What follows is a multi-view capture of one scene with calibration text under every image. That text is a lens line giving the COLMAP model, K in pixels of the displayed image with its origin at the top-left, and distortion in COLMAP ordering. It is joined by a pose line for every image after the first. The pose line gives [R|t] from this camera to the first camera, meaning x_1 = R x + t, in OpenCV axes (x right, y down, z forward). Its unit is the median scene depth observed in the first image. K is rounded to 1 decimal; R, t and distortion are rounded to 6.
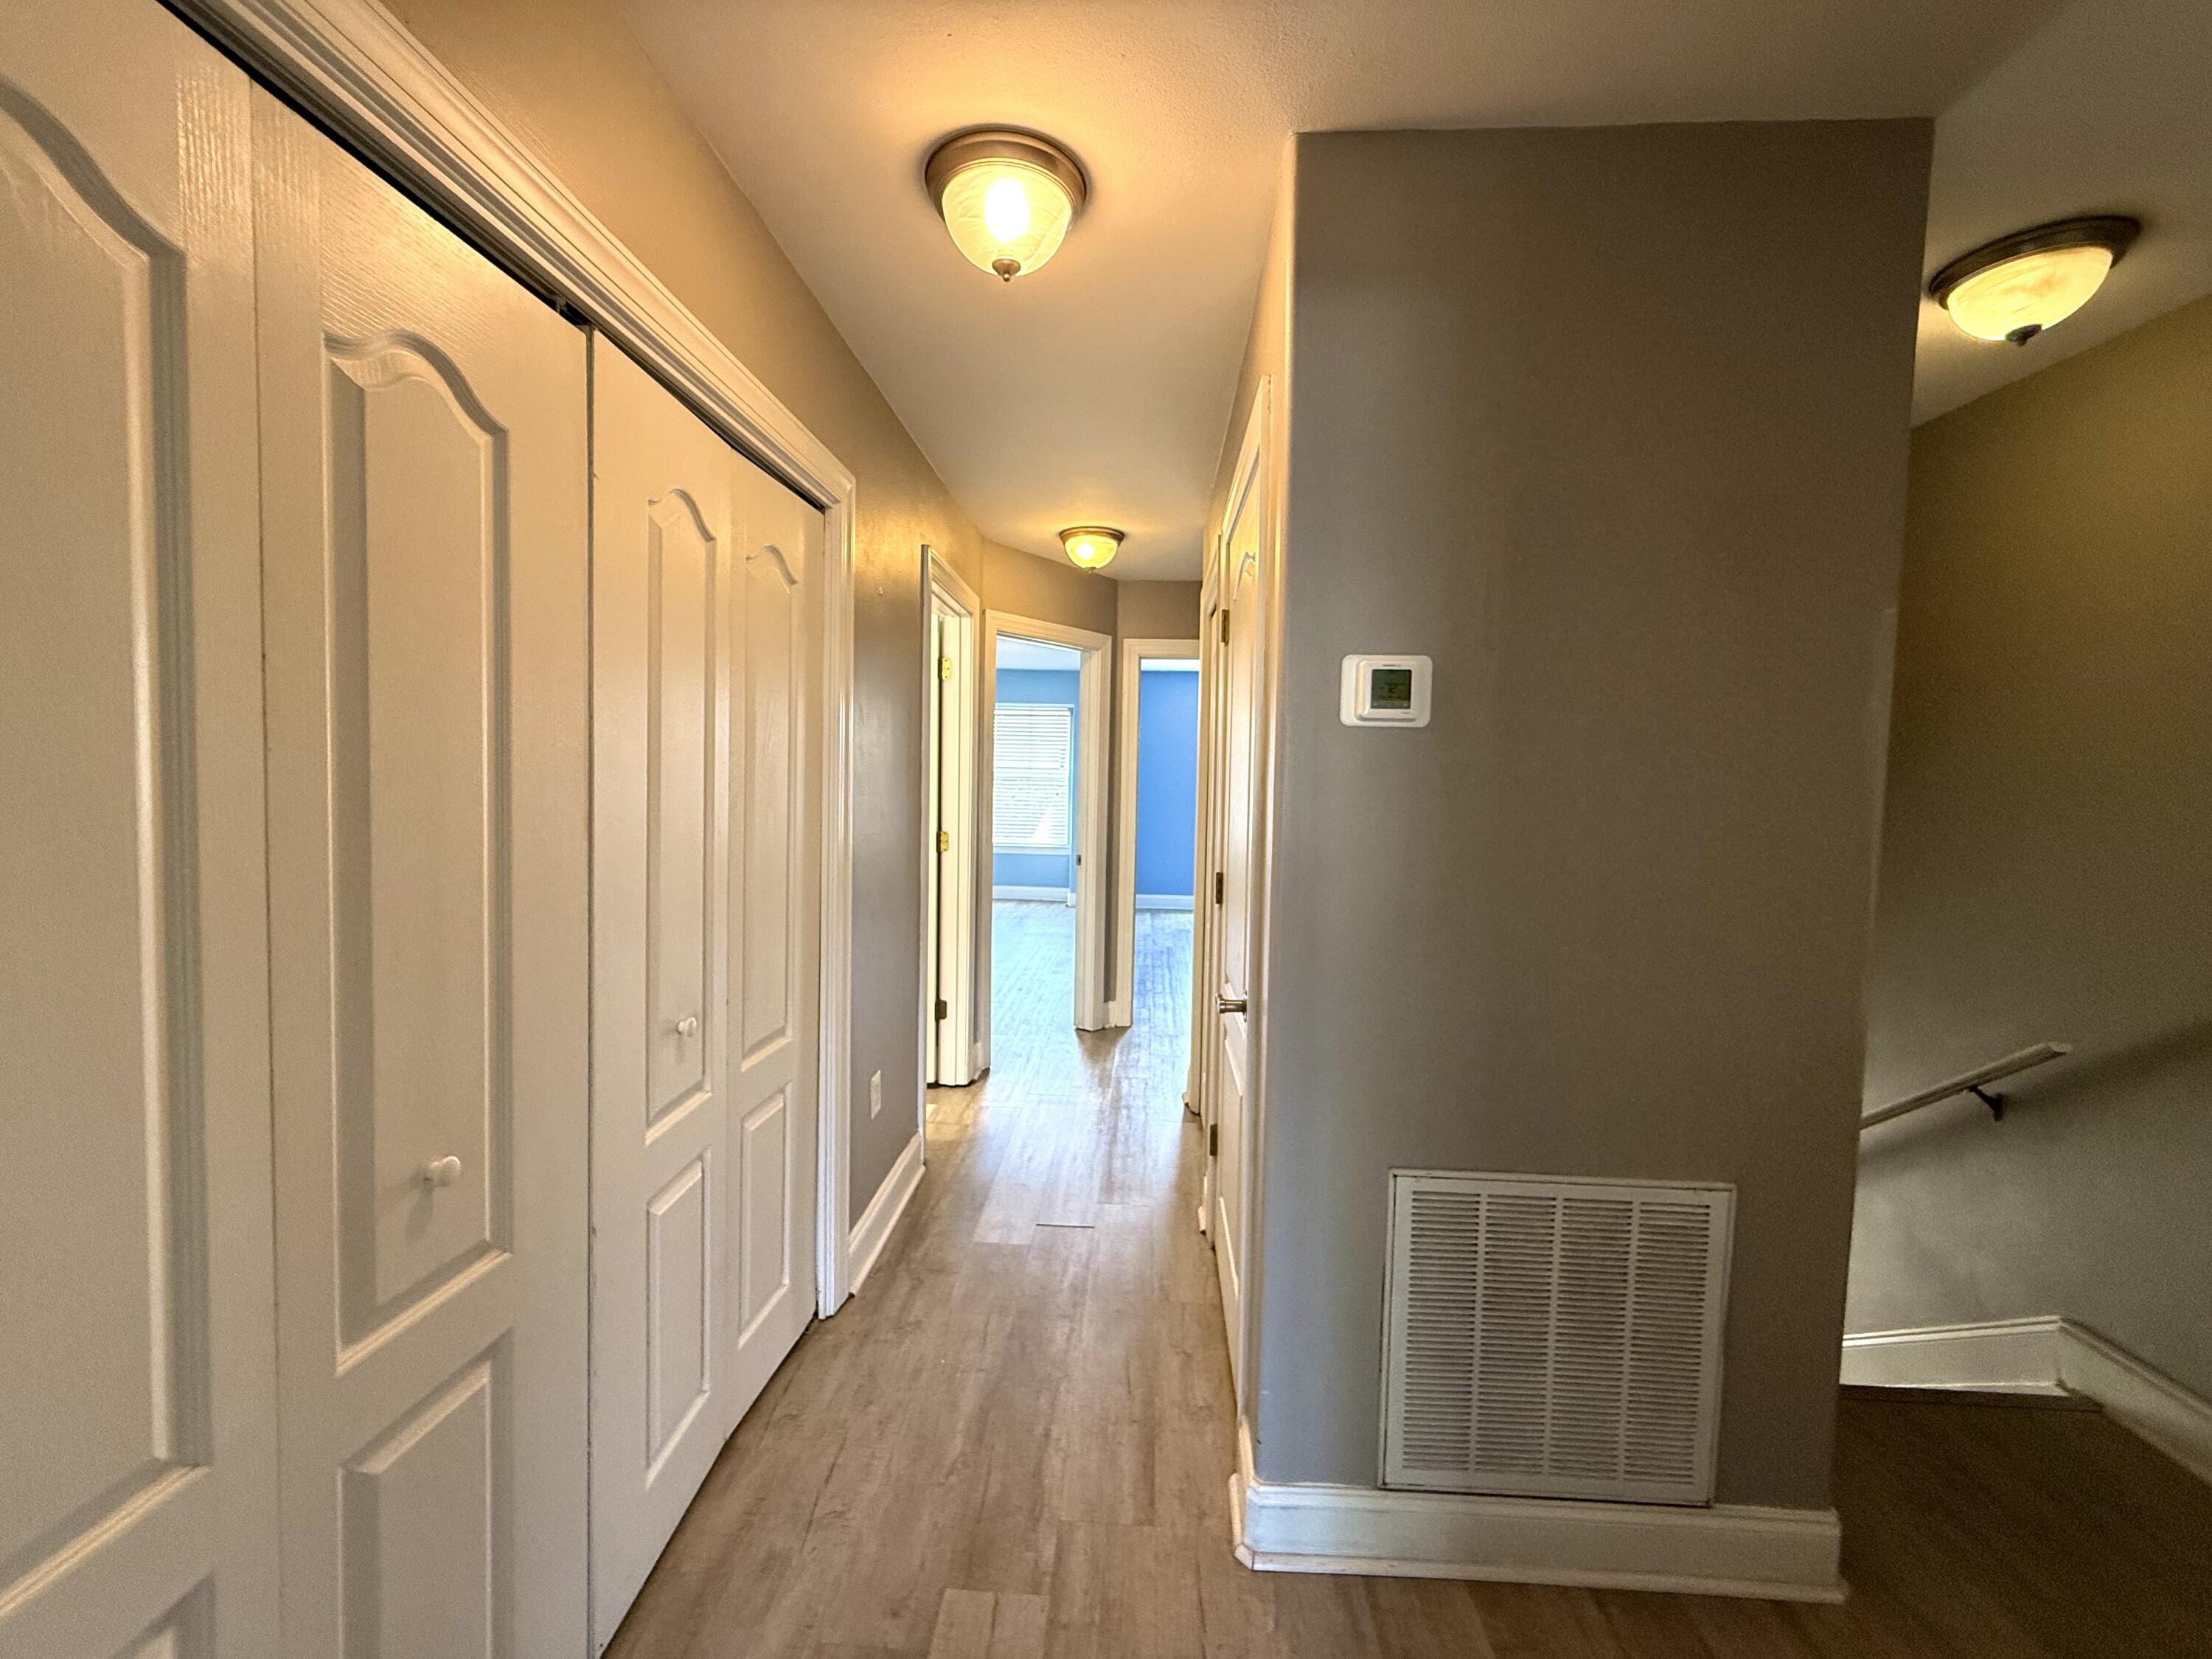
lens RADIAL K [[882.5, 0, 1100.9], [0, 882.5, 829.0], [0, 0, 1]] dist [-0.000881, 0.000064]
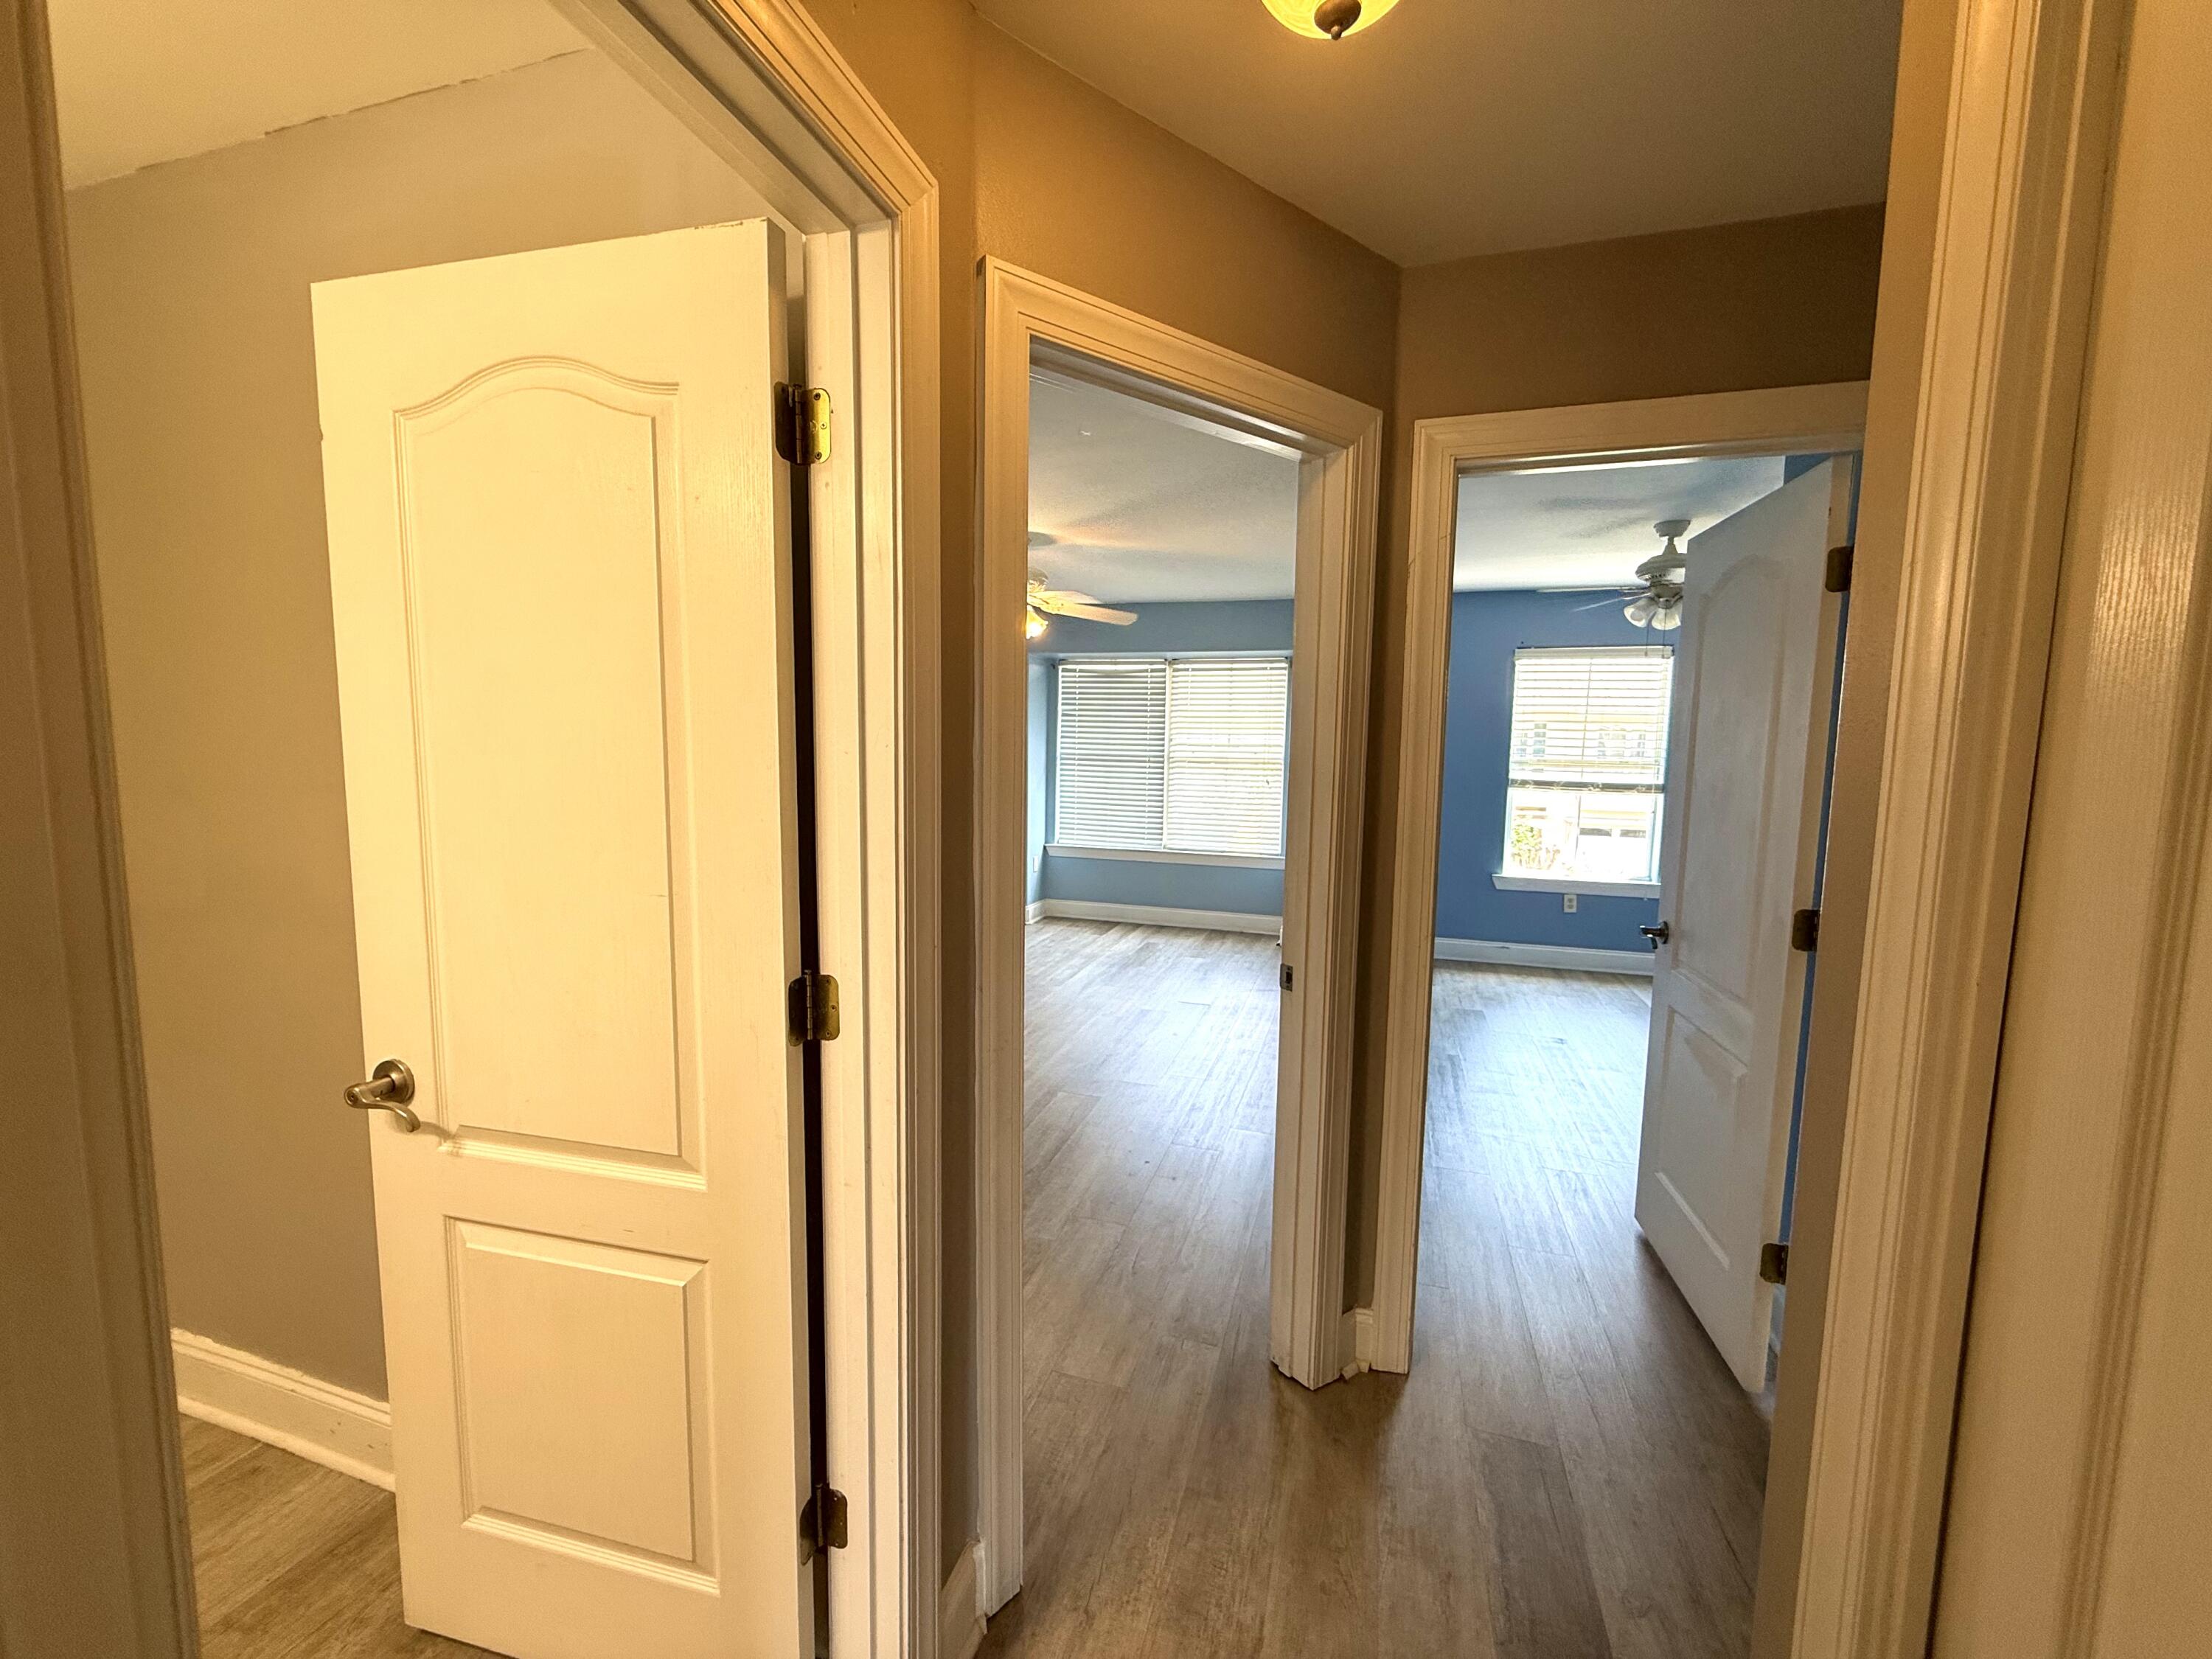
lens RADIAL K [[882.5, 0, 1100.9], [0, 882.5, 829.0], [0, 0, 1]] dist [-0.000881, 0.000064]
pose [[0.968921, 0.015176, -0.246906, -0.008490], [-0.007788, 0.999493, 0.030873, -0.046210], [0.247249, -0.027991, 0.968548, 0.590015]]
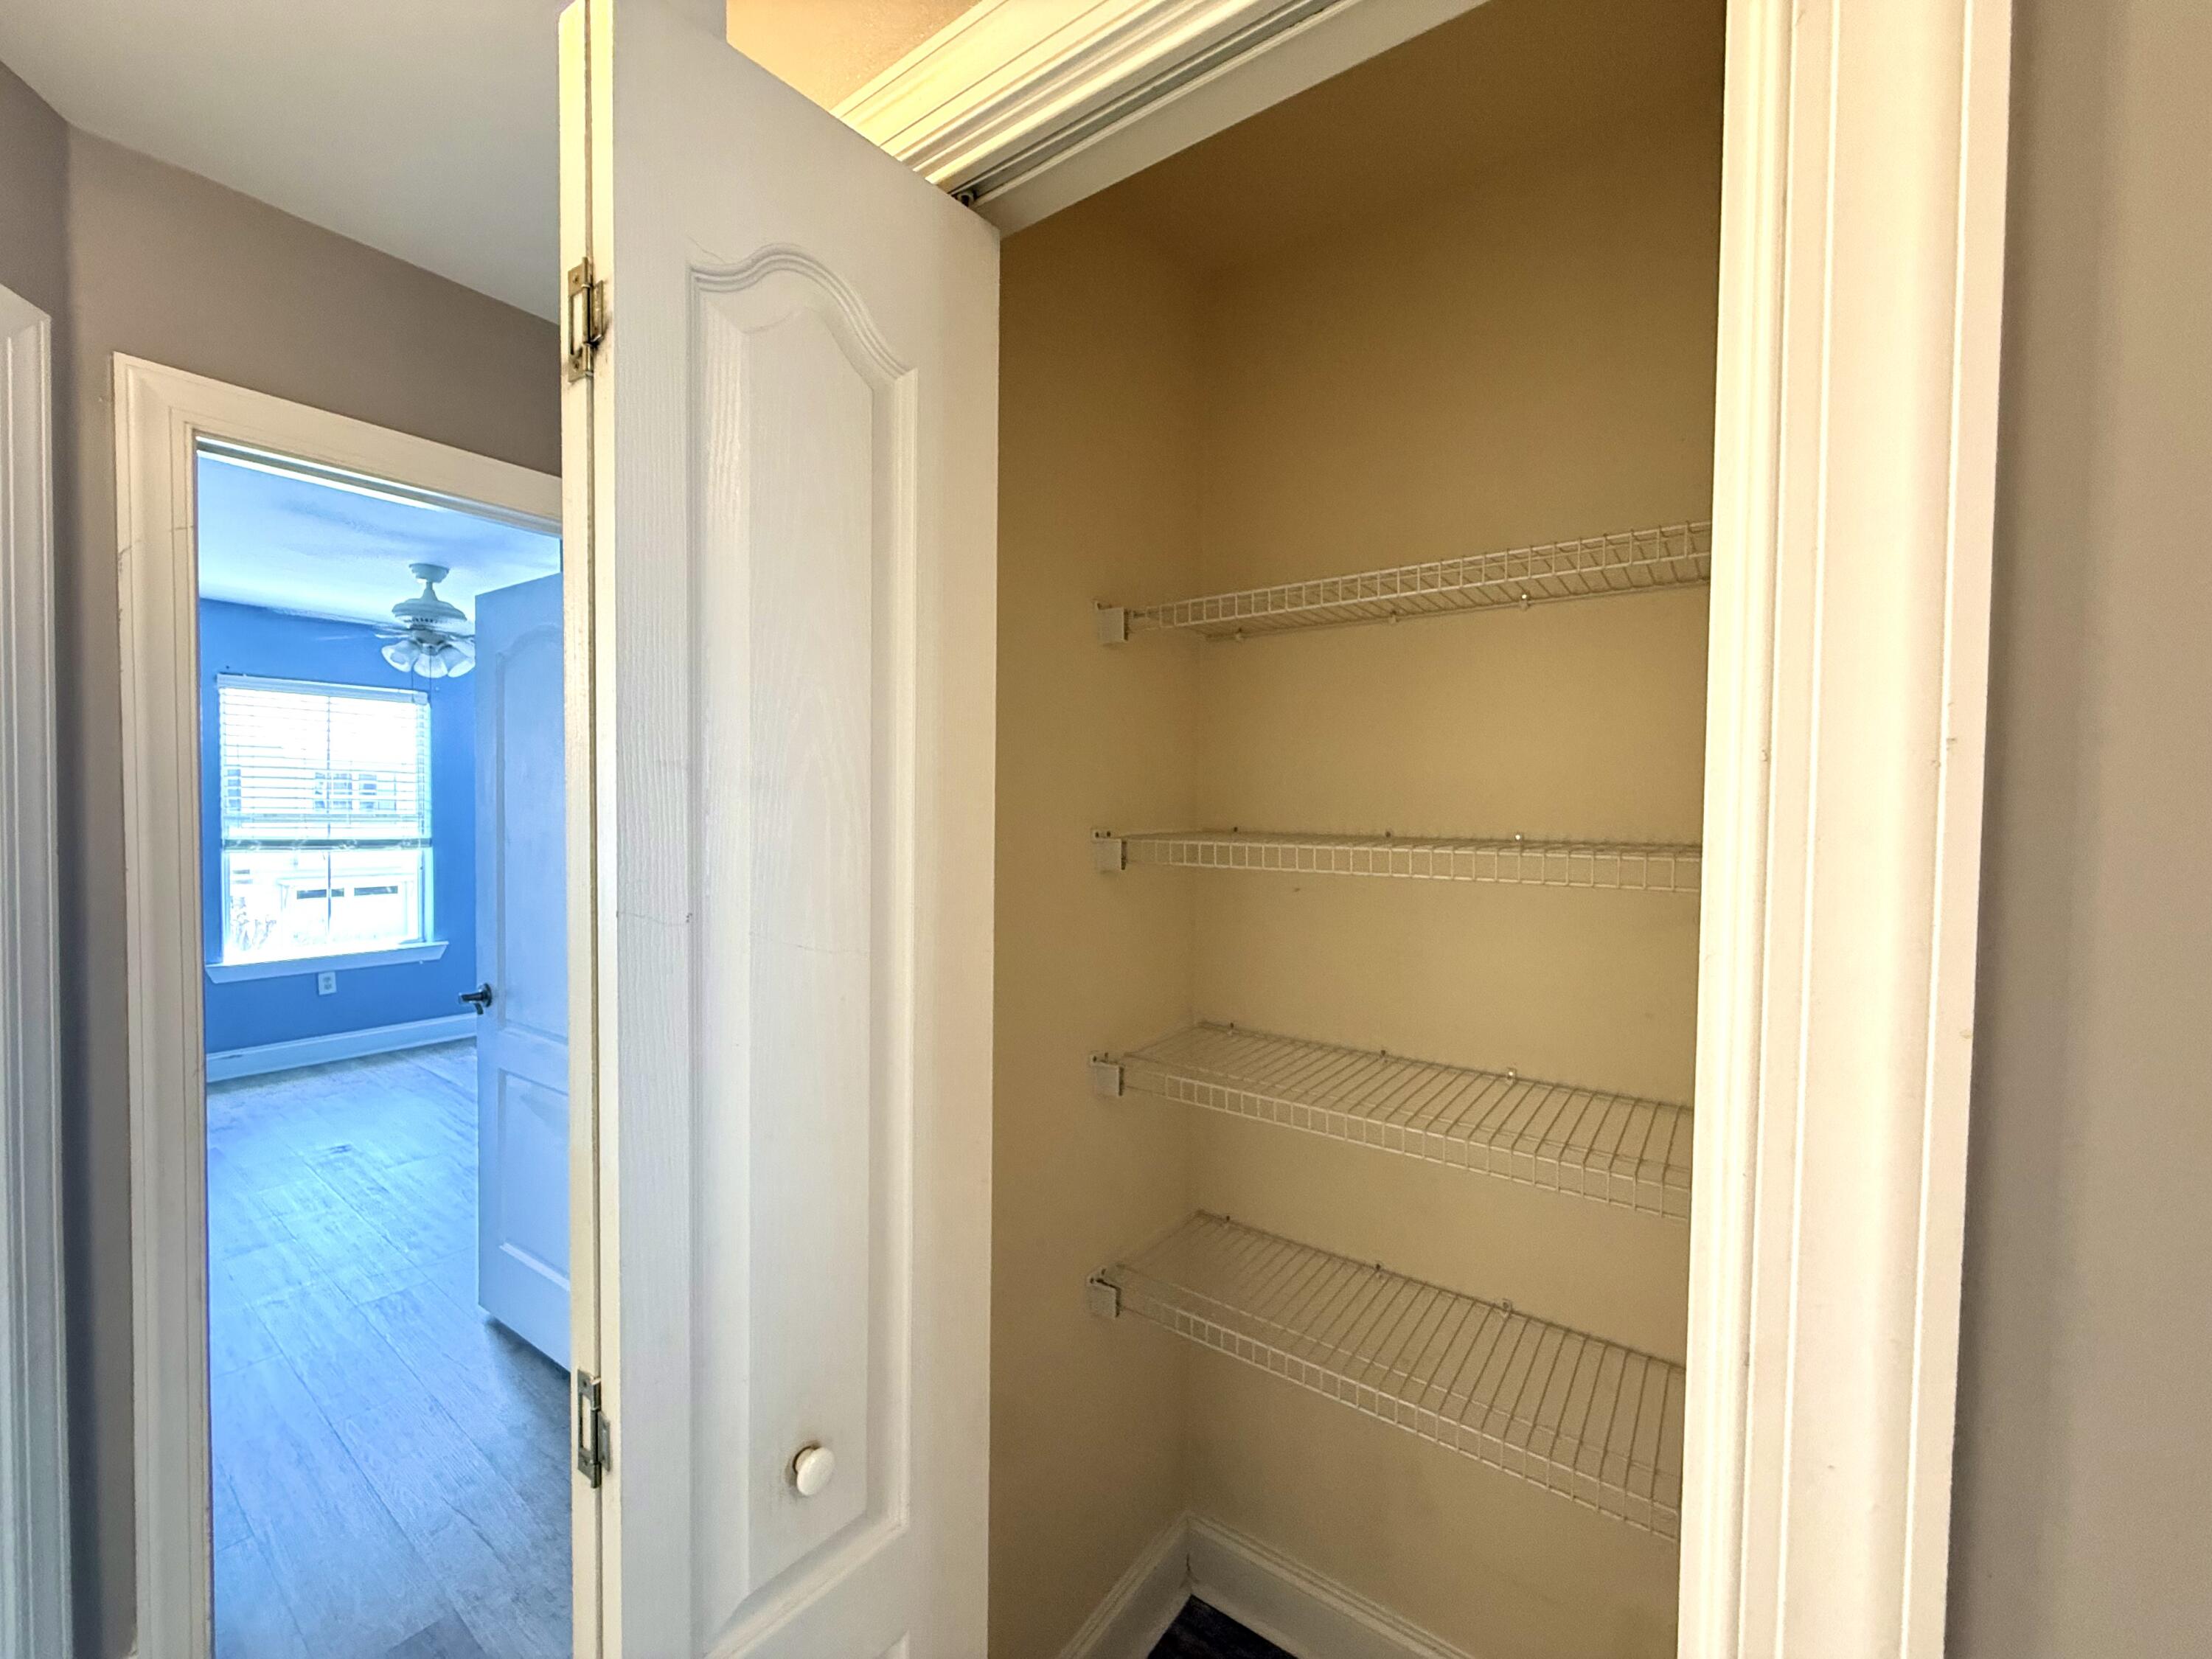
lens RADIAL K [[882.5, 0, 1100.9], [0, 882.5, 829.0], [0, 0, 1]] dist [-0.000881, 0.000064]
pose [[0.544897, -0.038293, 0.837628, -0.041254], [0.053398, 0.998514, 0.010911, -0.053102], [-0.836801, 0.038782, 0.546132, 0.604001]]
